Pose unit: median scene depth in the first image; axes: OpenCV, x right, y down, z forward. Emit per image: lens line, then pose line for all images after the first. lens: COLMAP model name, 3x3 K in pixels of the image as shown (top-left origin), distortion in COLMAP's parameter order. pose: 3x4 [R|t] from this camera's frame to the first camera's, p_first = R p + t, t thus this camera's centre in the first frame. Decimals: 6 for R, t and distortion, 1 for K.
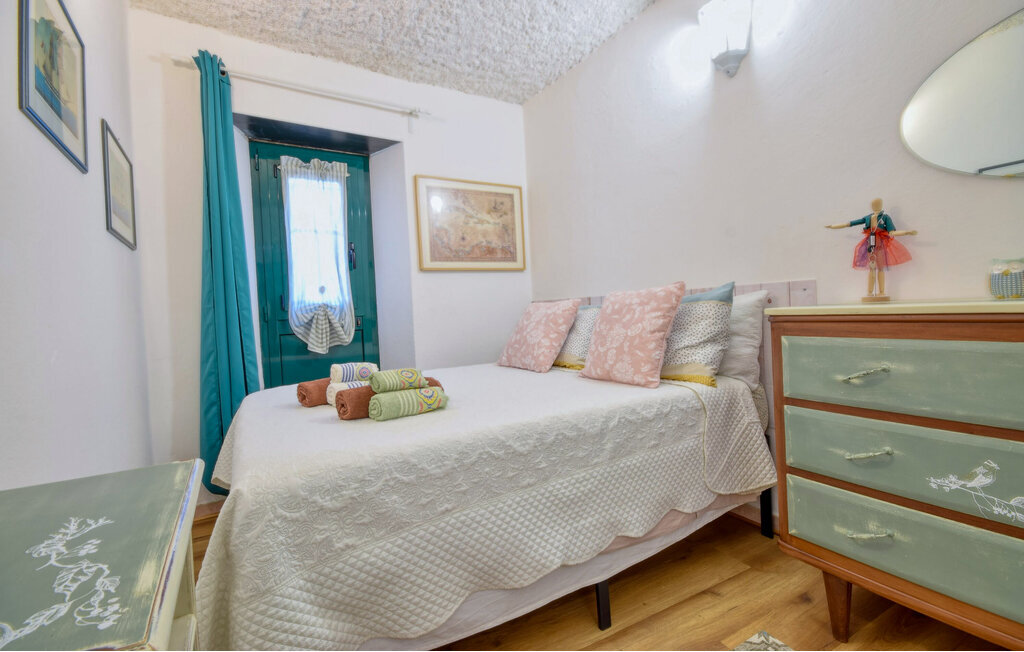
lens RADIAL K [[466.7, 0, 511.0], [0, 466.7, 318.9], [0, 0, 1]] dist [-0.005385, -0.000544]
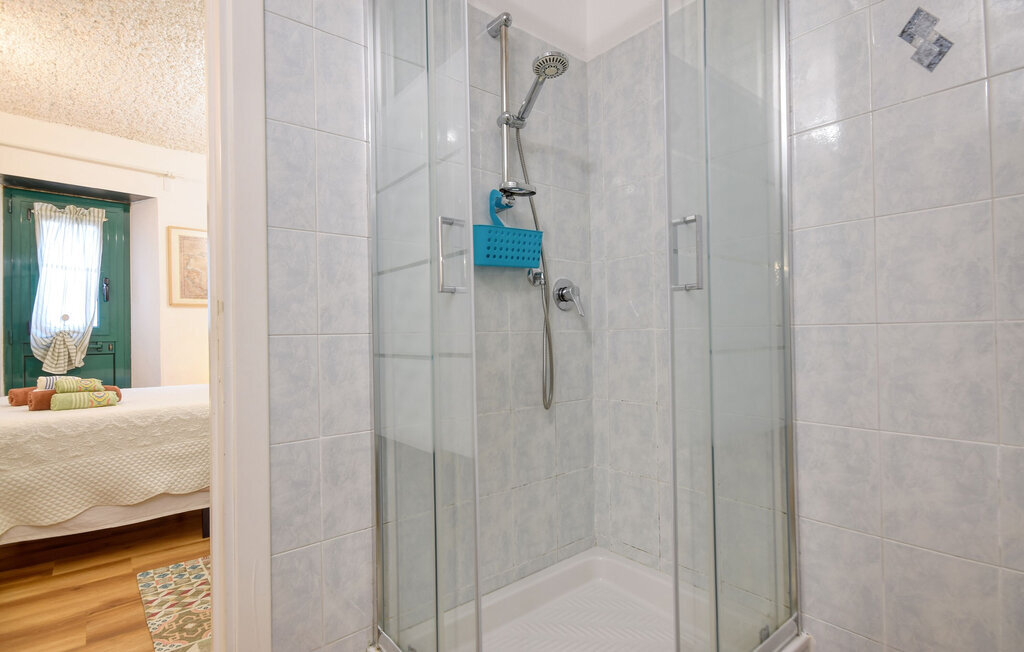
lens RADIAL K [[492.8, 0, 513.6], [0, 492.8, 334.5], [0, 0, 1]] dist [-0.017696, -0.002994]
pose [[0.968267, 0.035286, 0.247415, 0.729298], [-0.026688, 0.998921, -0.038019, -0.012217], [-0.248489, 0.030210, 0.968163, -0.872197]]
